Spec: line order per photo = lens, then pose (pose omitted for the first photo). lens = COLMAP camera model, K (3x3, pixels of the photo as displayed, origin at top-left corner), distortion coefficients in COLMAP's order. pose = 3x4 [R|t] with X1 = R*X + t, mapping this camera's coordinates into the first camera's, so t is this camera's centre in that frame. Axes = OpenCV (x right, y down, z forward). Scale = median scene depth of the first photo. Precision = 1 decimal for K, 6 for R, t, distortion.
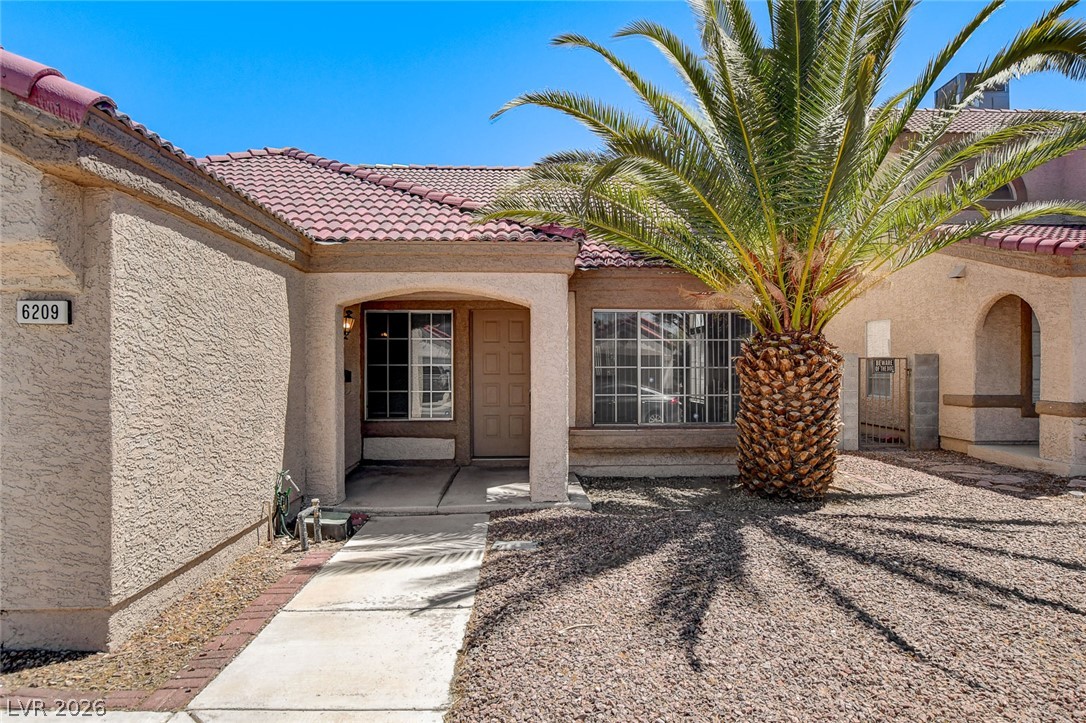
lens RADIAL K [[666.1, 0, 543.0], [0, 666.1, 361.5], [0, 0, 1]] dist [-0.016541, 0.002218]
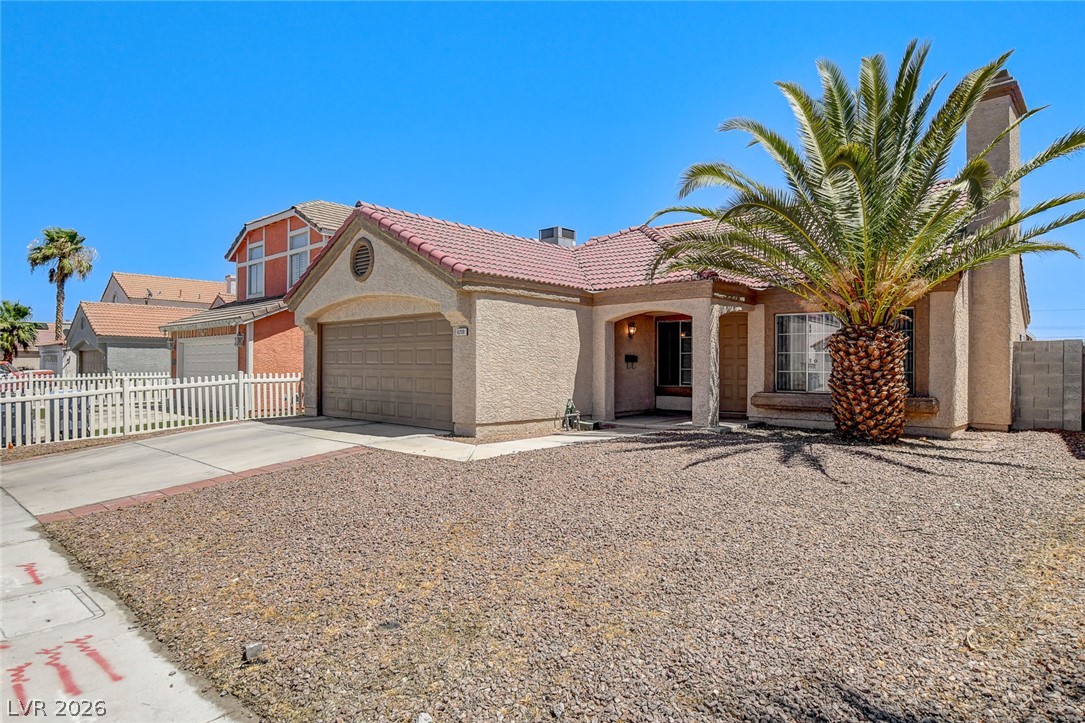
lens RADIAL K [[647.9, 0, 546.9], [0, 647.9, 356.8], [0, 0, 1]] dist [-0.014974, 0.001364]
pose [[0.703678, -0.007648, -0.710478, 0.903926], [-0.000635, 0.999935, -0.011392, 0.042184], [0.710519, 0.008468, 0.703627, -0.477951]]
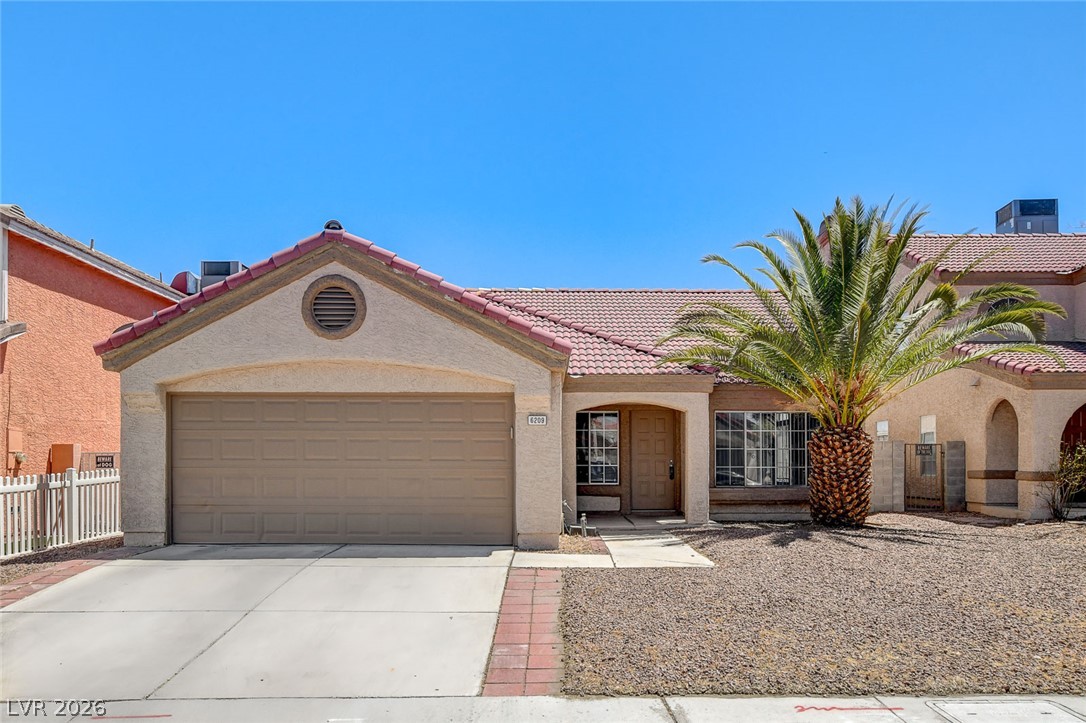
lens RADIAL K [[871.6, 0, 541.8], [0, 871.6, 451.1], [0, 0, 1]] dist [0.012989, -0.000713]
pose [[0.999283, 0.000483, -0.037850, -0.300542], [-0.000863, 0.999949, -0.010035, 0.041968], [0.037843, 0.010060, 0.999233, -1.235759]]
